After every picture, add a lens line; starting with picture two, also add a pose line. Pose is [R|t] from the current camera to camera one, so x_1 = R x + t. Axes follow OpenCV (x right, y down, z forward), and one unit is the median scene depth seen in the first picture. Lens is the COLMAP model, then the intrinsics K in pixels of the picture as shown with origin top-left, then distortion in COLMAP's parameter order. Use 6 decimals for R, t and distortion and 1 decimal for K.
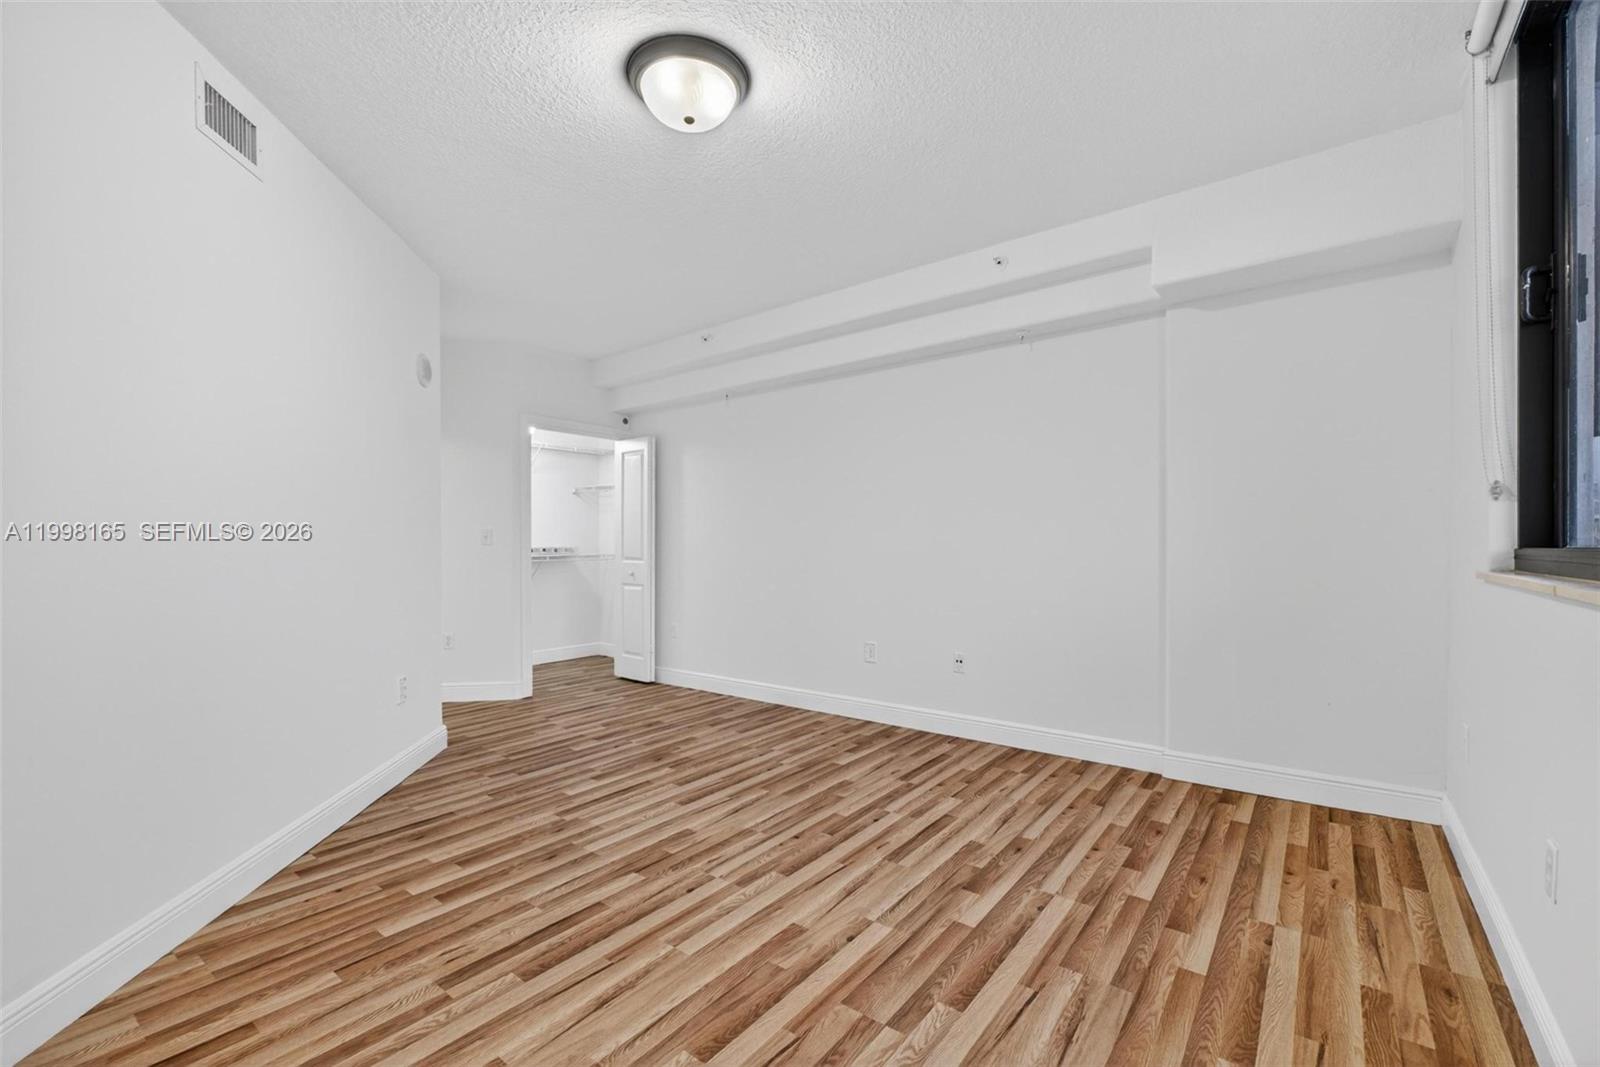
lens RADIAL K [[673.0, 0, 808.2], [0, 673.0, 539.5], [0, 0, 1]] dist [0.003118, -0.002060]
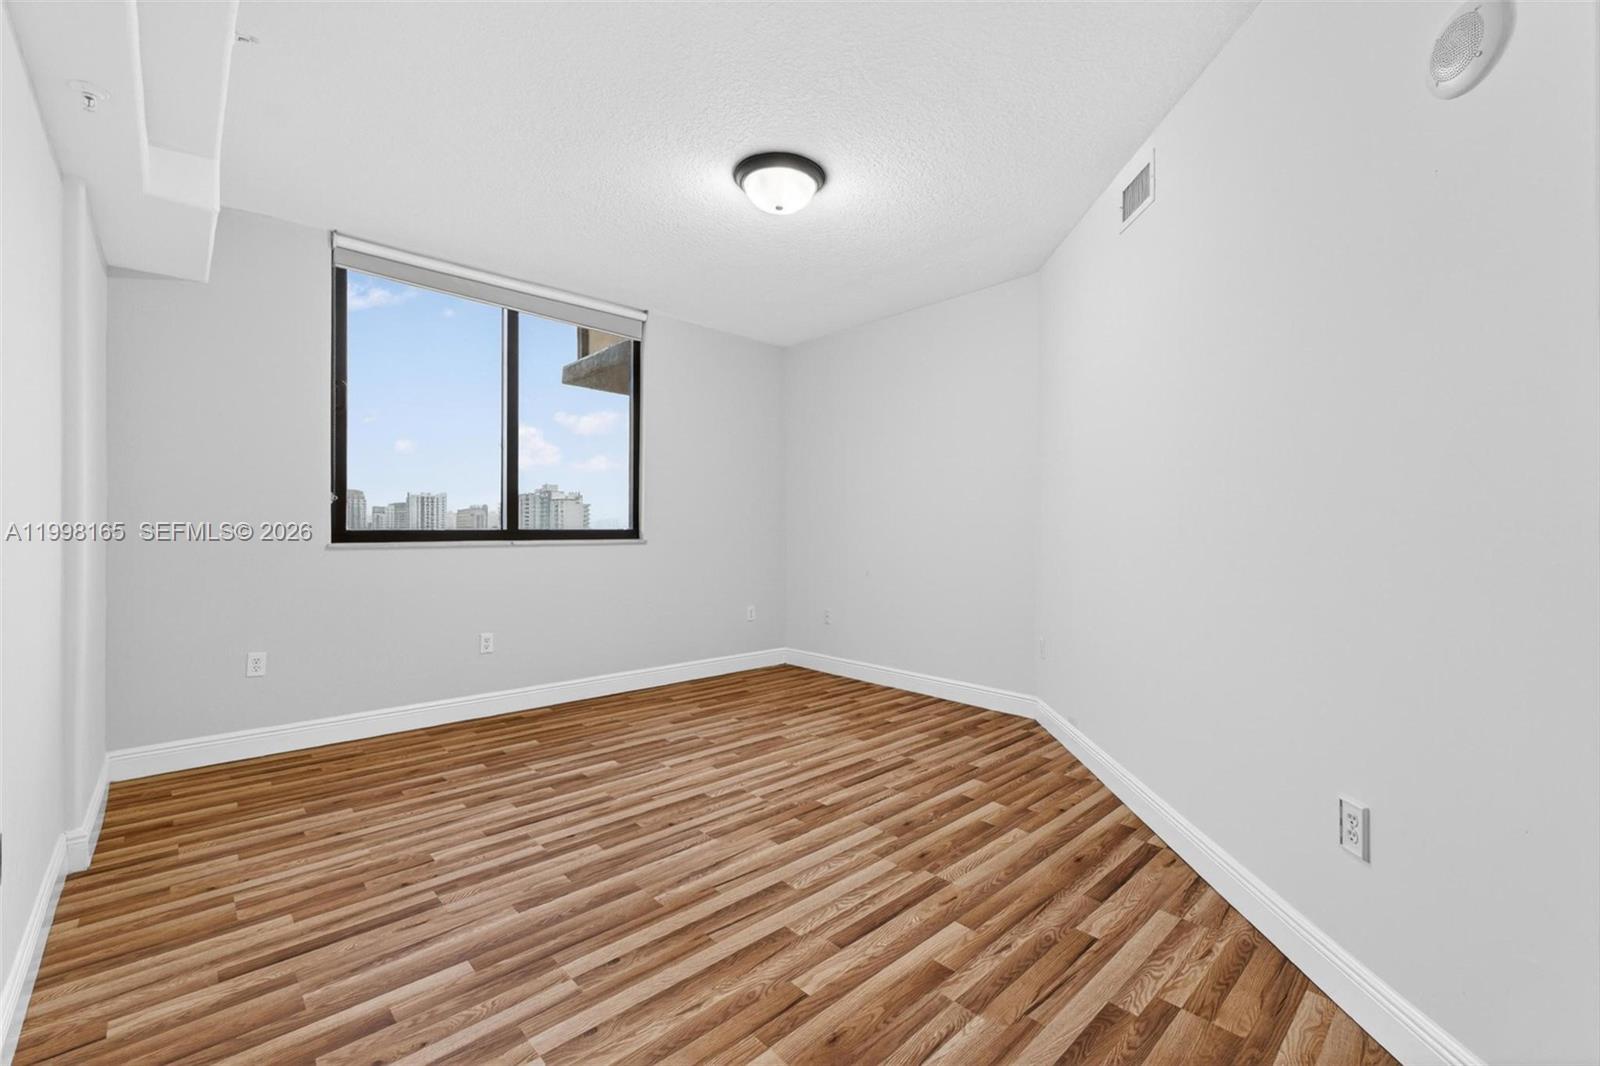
lens RADIAL K [[673.0, 0, 800.7], [0, 673.0, 530.5], [0, 0, 1]] dist [0.003118, -0.002060]
pose [[-0.984418, -0.000069, 0.175844, -0.375601], [-0.001090, 0.999983, -0.005707, 0.017903], [-0.175841, -0.005810, -0.984401, 1.930998]]
